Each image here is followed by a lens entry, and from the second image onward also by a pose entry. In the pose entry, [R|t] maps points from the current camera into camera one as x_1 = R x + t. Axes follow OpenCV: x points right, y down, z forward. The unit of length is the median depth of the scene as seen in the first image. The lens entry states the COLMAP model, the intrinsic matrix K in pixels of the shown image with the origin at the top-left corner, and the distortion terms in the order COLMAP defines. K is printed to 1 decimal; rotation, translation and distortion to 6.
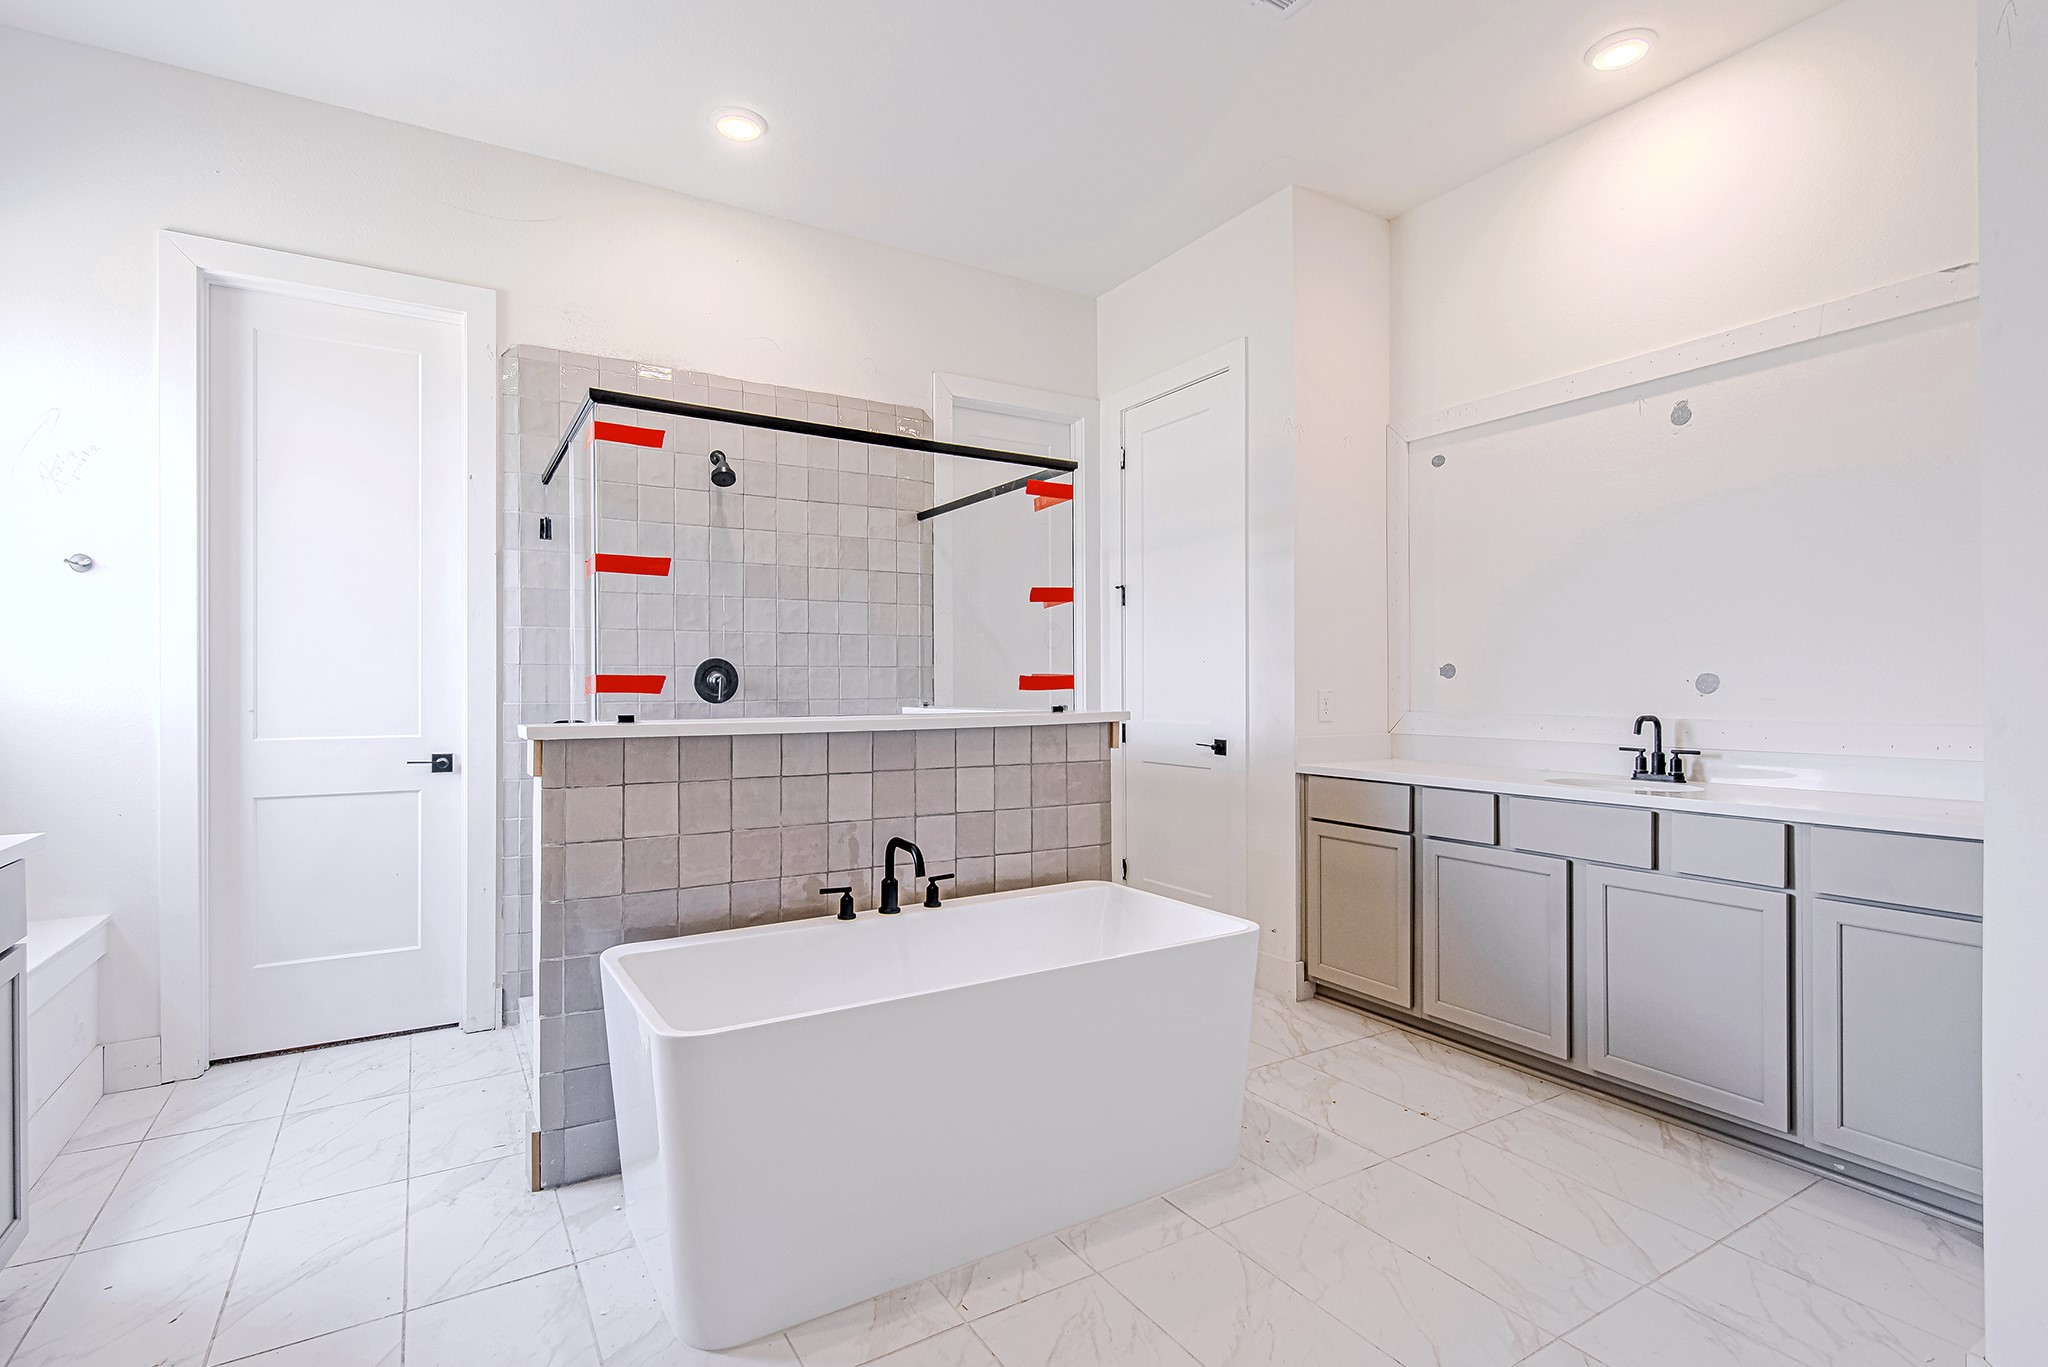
lens RADIAL K [[959.0, 0, 1023.0], [0, 959.0, 688.9], [0, 0, 1]] dist [0.002423, -0.000438]
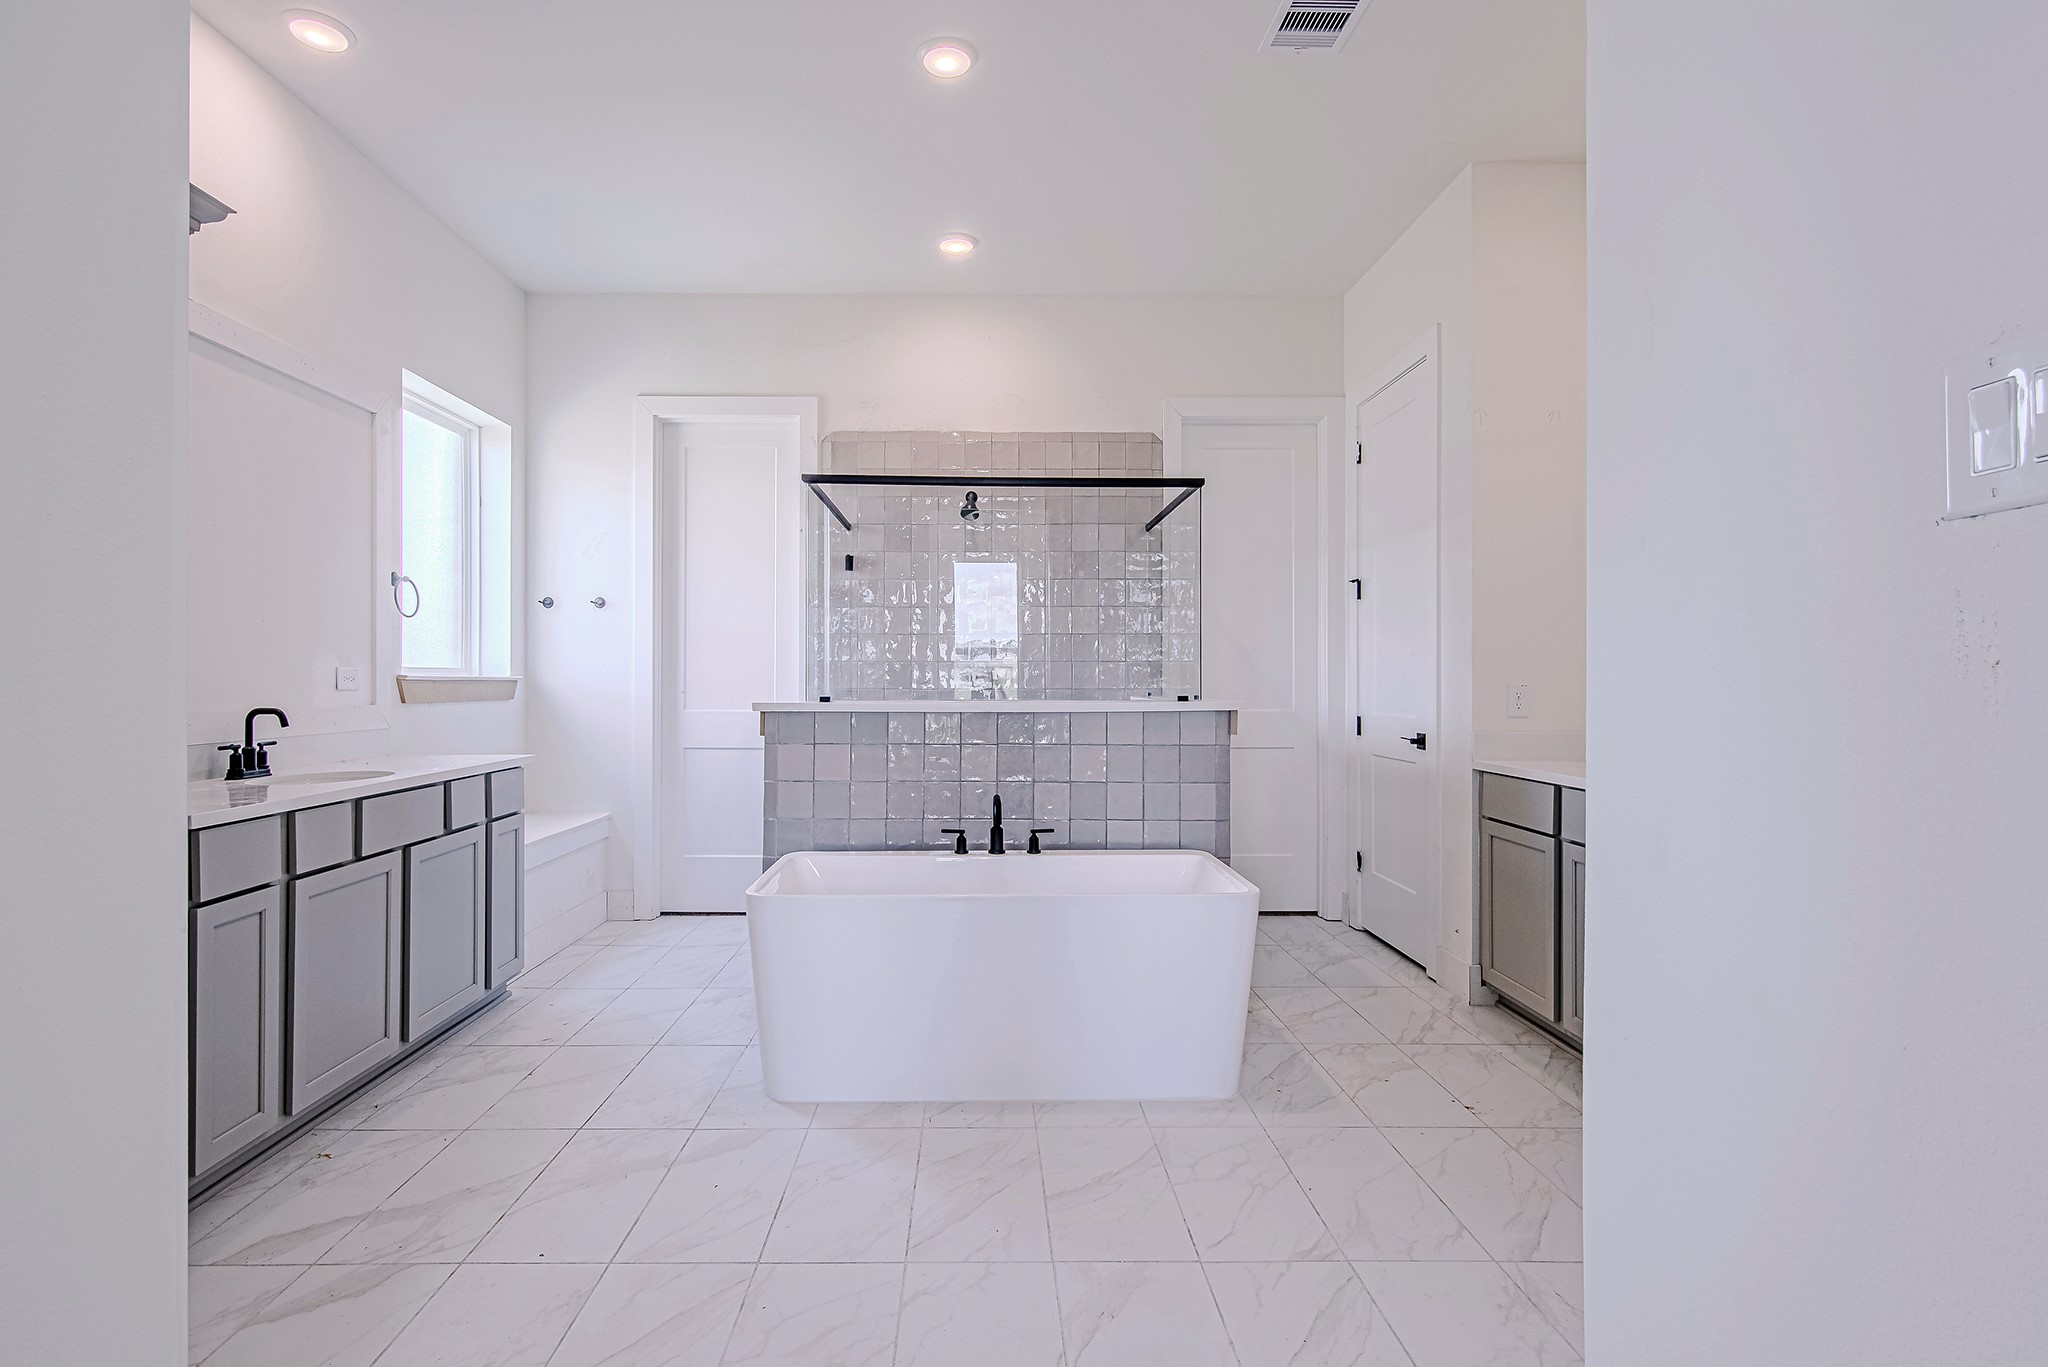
lens RADIAL K [[988.9, 0, 1013.2], [0, 988.9, 678.6], [0, 0, 1]] dist [0.001491, -0.000940]
pose [[0.862617, 0.003555, -0.505846, 0.462440], [-0.005354, 0.999983, -0.002101, 0.001207], [0.505830, 0.004520, 0.862621, -0.112878]]
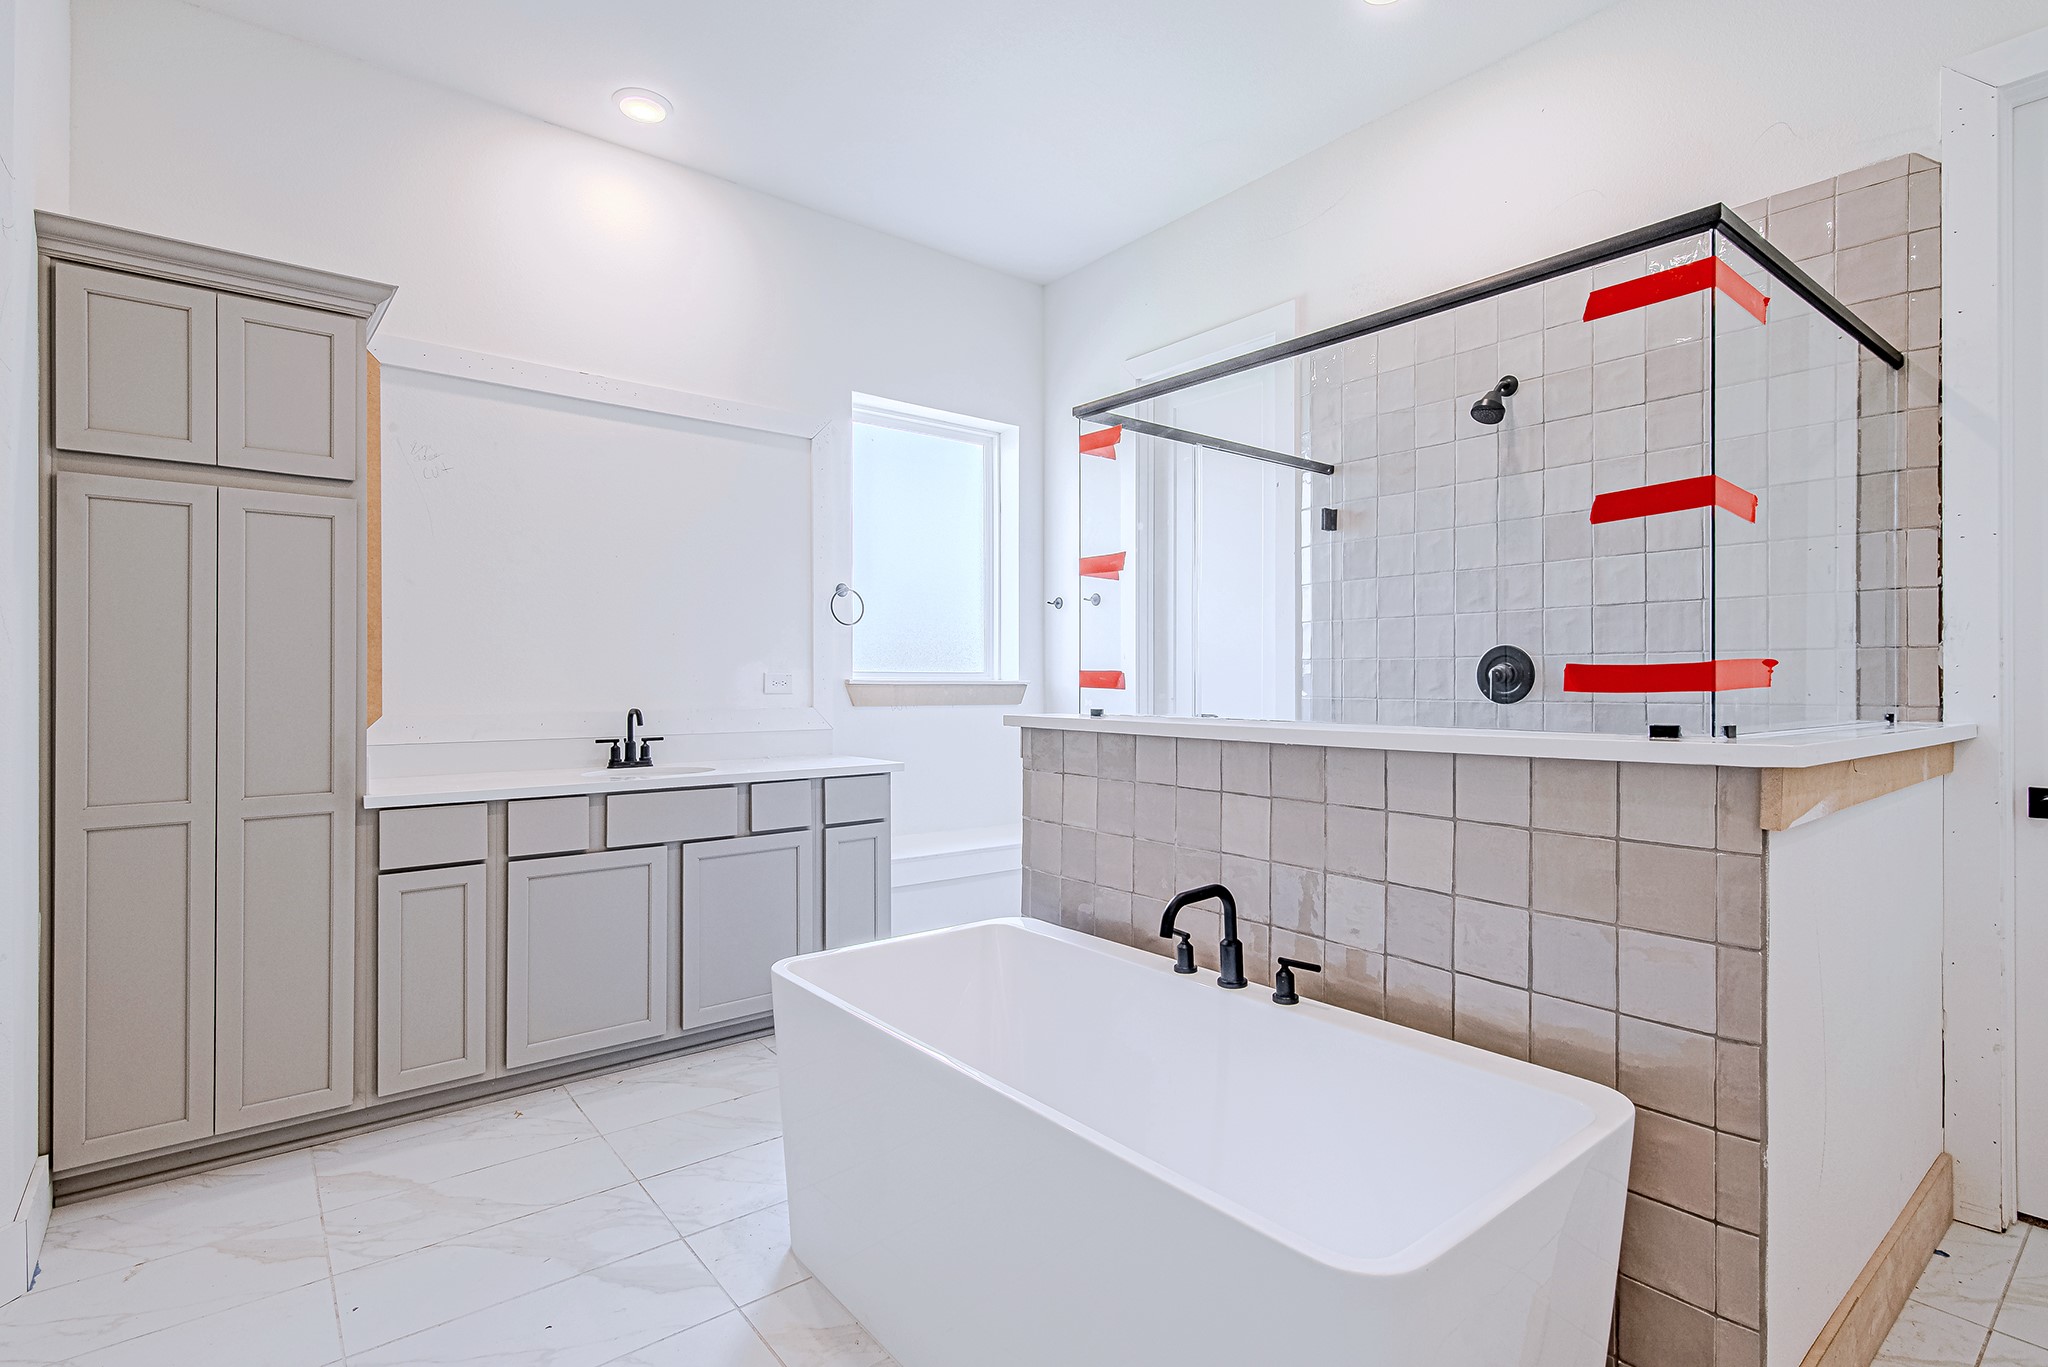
lens RADIAL K [[988.9, 0, 1013.2], [0, 988.9, 678.6], [0, 0, 1]] dist [0.001491, -0.000940]
pose [[0.117249, 0.001367, -0.993102, 0.510993], [-0.005101, 0.999987, 0.000774, -0.005017], [0.993090, 0.004975, 0.117254, 0.620009]]
